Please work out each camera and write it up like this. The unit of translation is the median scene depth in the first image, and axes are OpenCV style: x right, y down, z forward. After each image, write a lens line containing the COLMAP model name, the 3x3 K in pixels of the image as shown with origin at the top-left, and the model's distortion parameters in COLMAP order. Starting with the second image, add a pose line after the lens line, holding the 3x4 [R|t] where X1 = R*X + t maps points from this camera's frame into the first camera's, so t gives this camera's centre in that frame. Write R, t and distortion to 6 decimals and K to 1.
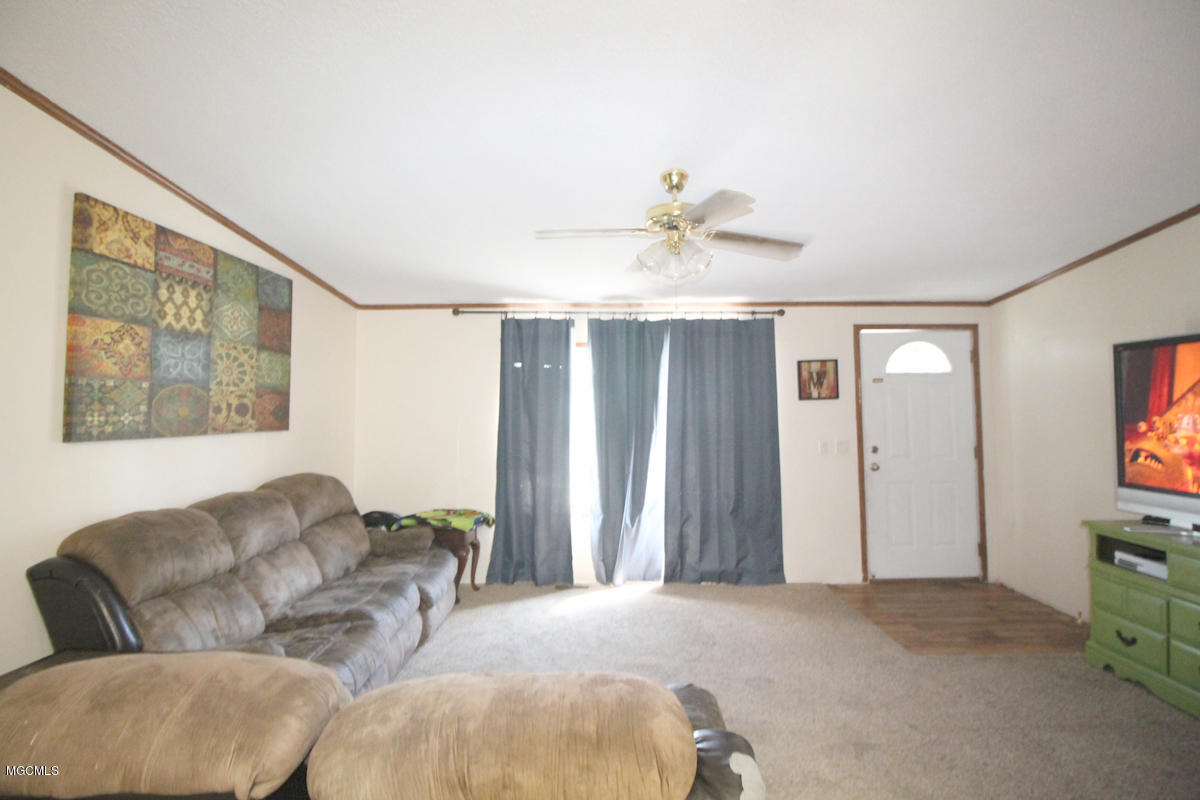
lens RADIAL K [[565.9, 0, 606.2], [0, 565.9, 384.2], [0, 0, 1]] dist [0.000708, -0.012670]
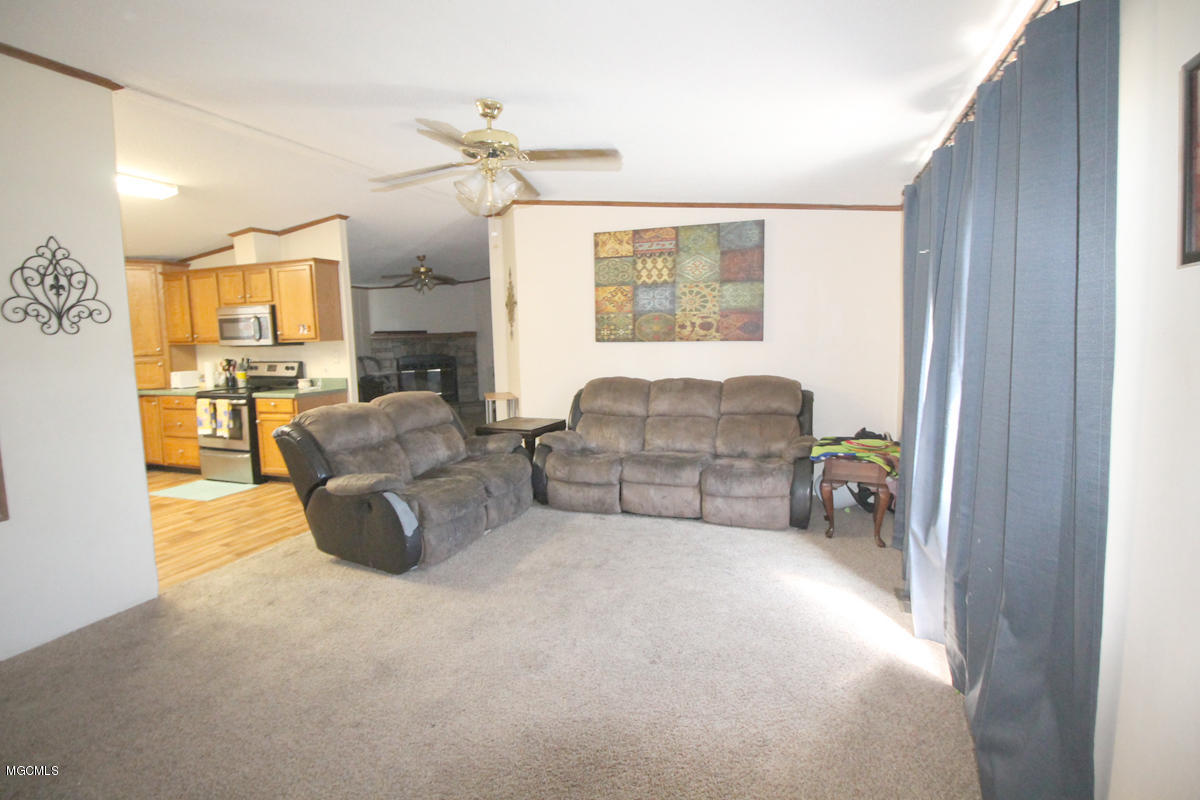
lens RADIAL K [[565.9, 0, 606.2], [0, 565.9, 384.2], [0, 0, 1]] dist [0.000708, -0.012670]
pose [[-0.343140, 0.097250, -0.934236, 0.923030], [0.060602, 0.994846, 0.081300, 0.063714], [0.937327, -0.028720, -0.347265, 1.335681]]
